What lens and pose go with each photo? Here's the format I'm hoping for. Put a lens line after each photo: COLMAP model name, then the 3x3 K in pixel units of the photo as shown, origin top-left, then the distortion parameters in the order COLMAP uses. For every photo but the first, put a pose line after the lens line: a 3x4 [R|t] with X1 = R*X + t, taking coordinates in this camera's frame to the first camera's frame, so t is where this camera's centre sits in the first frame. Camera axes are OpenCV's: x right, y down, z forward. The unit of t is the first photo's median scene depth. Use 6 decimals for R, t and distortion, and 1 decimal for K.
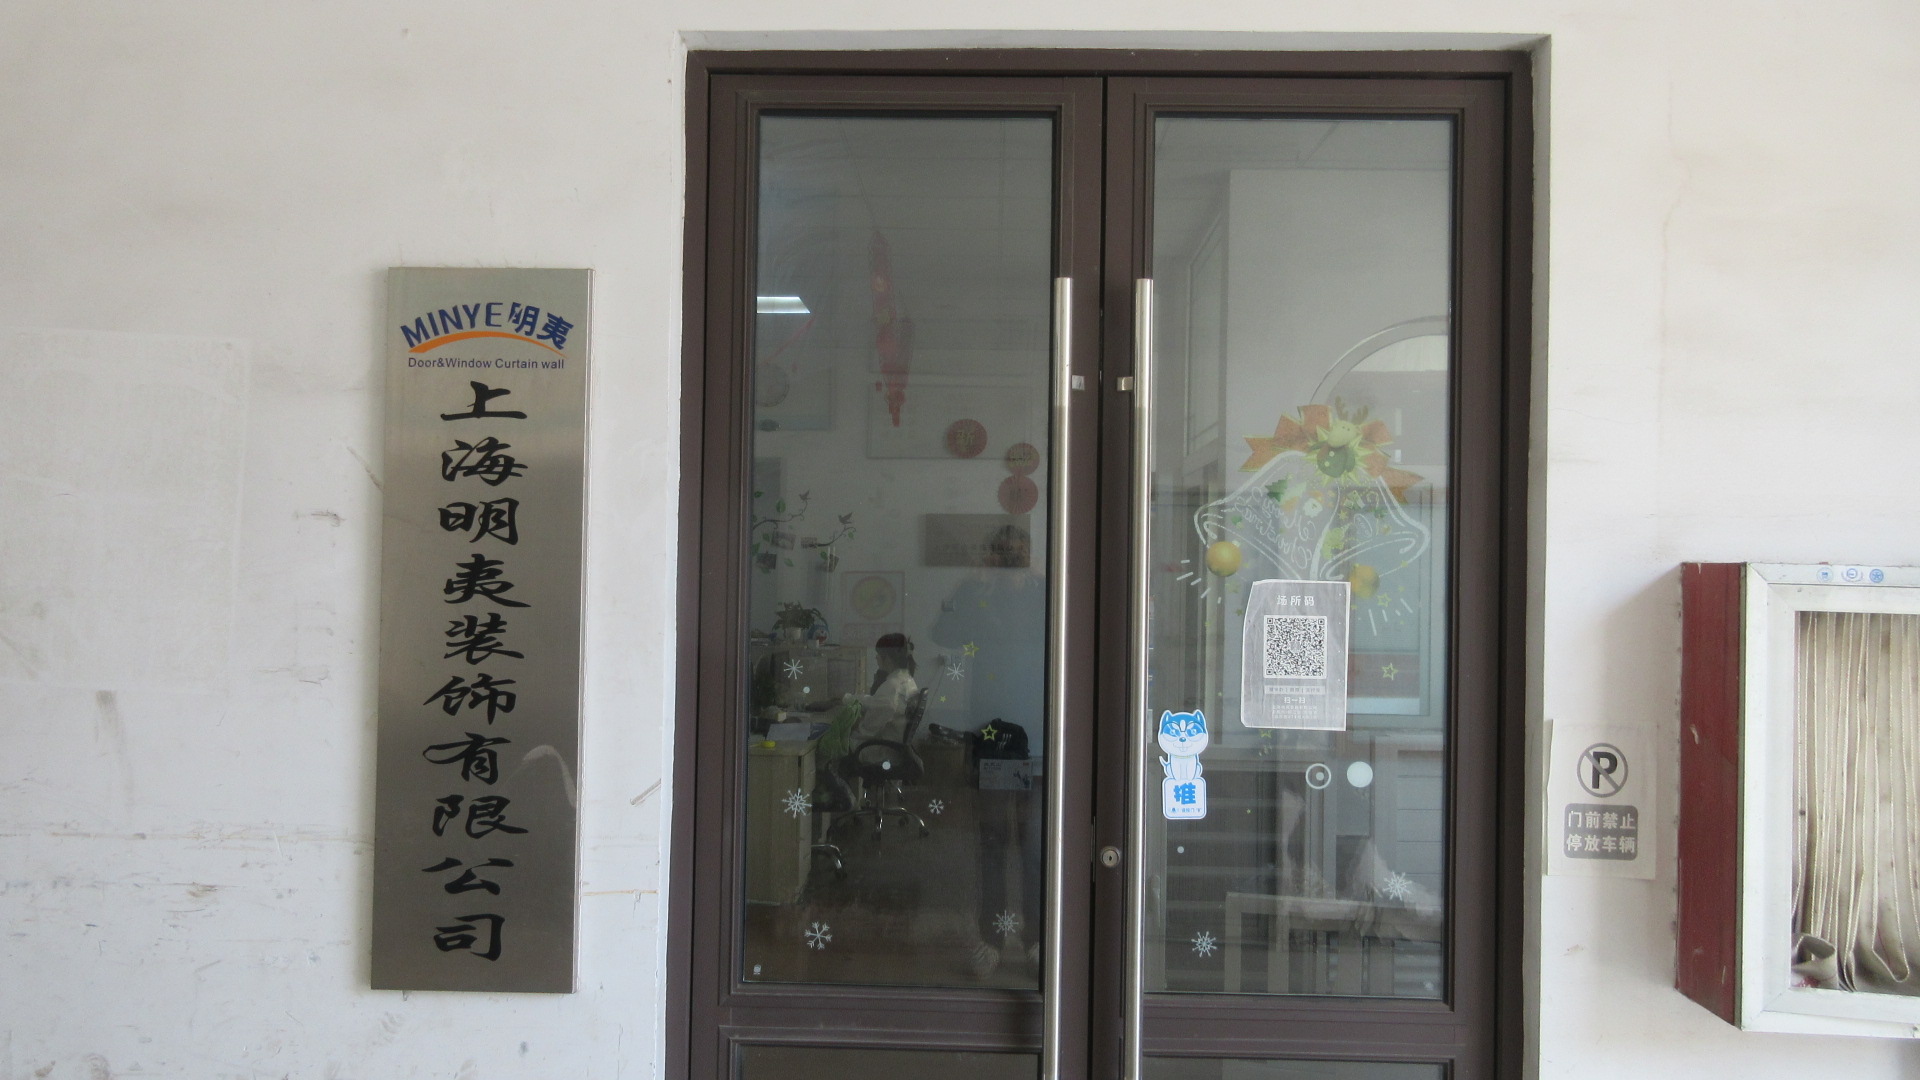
lens RADIAL K [[1435.2, 0, 959.7], [0, 1435.2, 545.1], [0, 0, 1]] dist [0.002149, -0.000228]
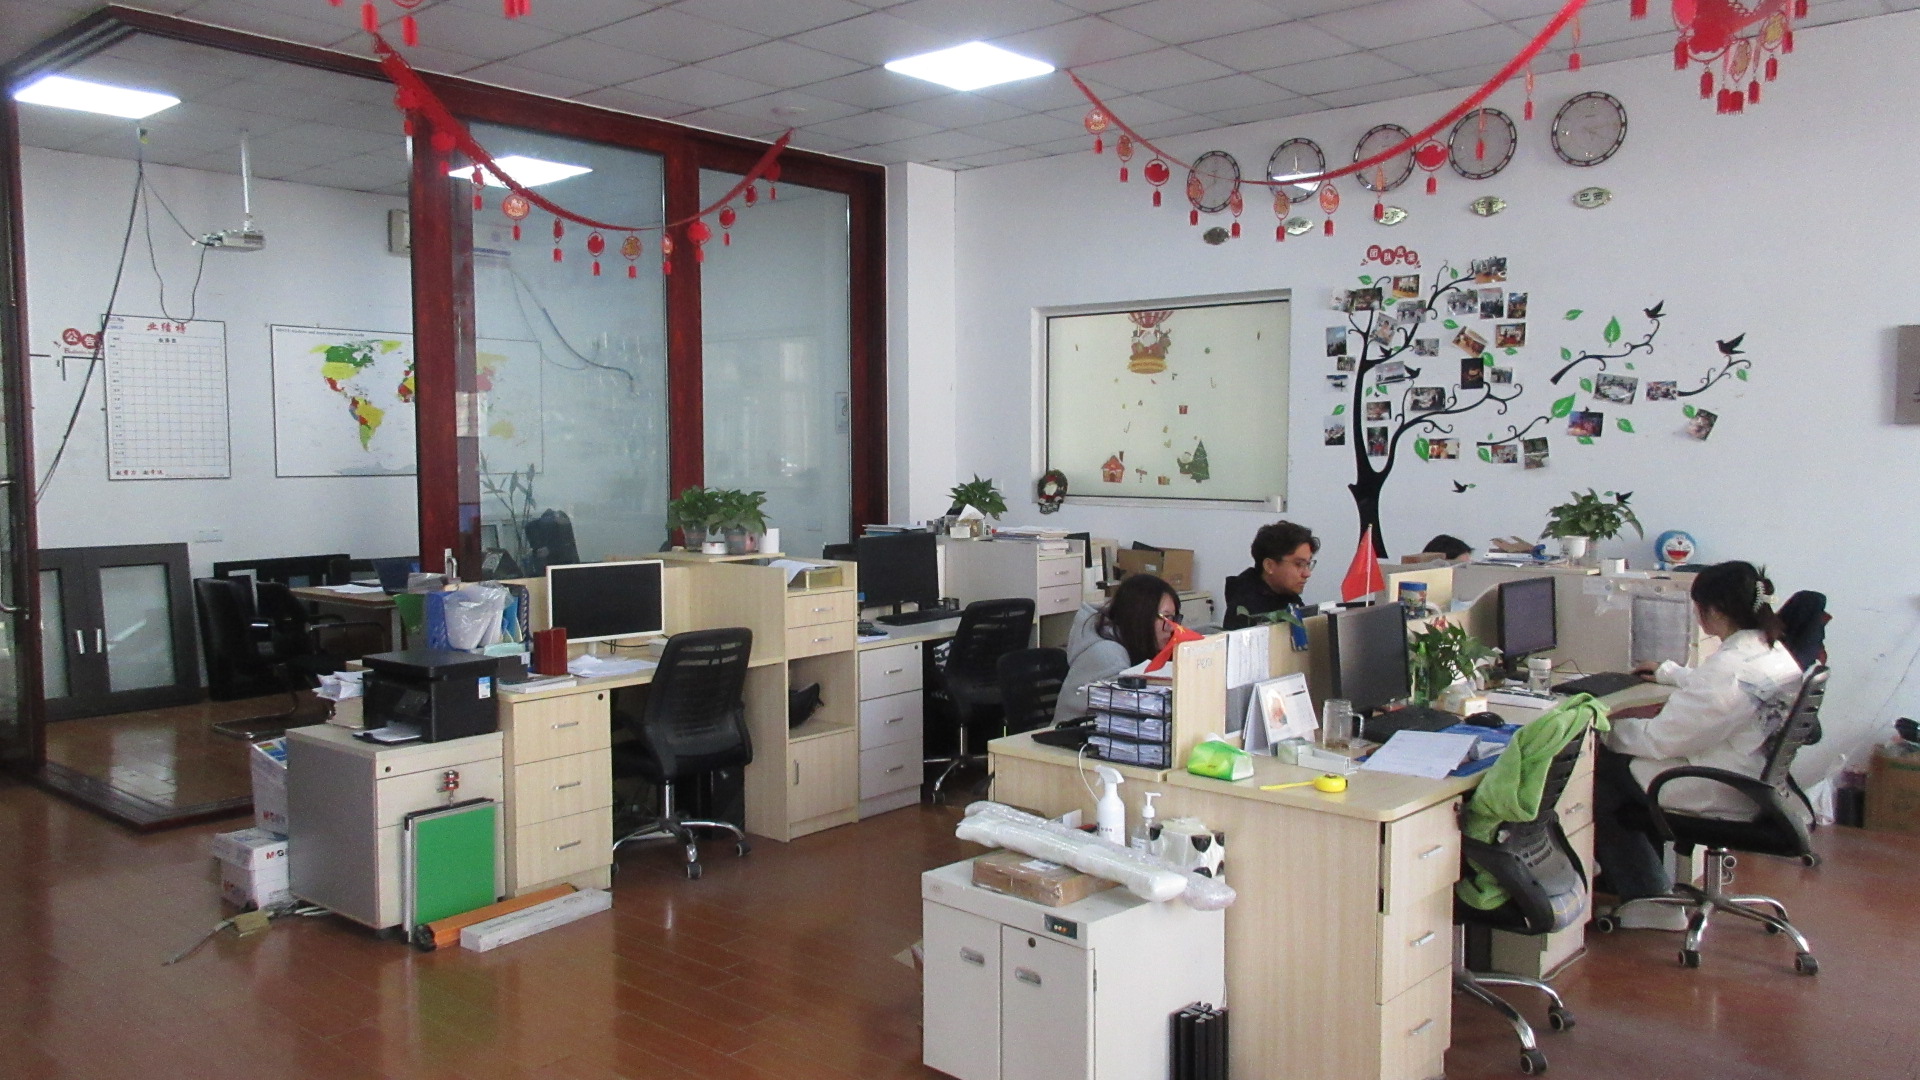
lens RADIAL K [[1435.2, 0, 957.8], [0, 1435.2, 541.4], [0, 0, 1]] dist [0.002149, -0.000228]
pose [[0.772185, 0.020658, -0.635062, 0.046872], [0.024371, 0.997773, 0.062090, 0.016582], [0.634930, -0.063422, 0.769962, 0.364067]]
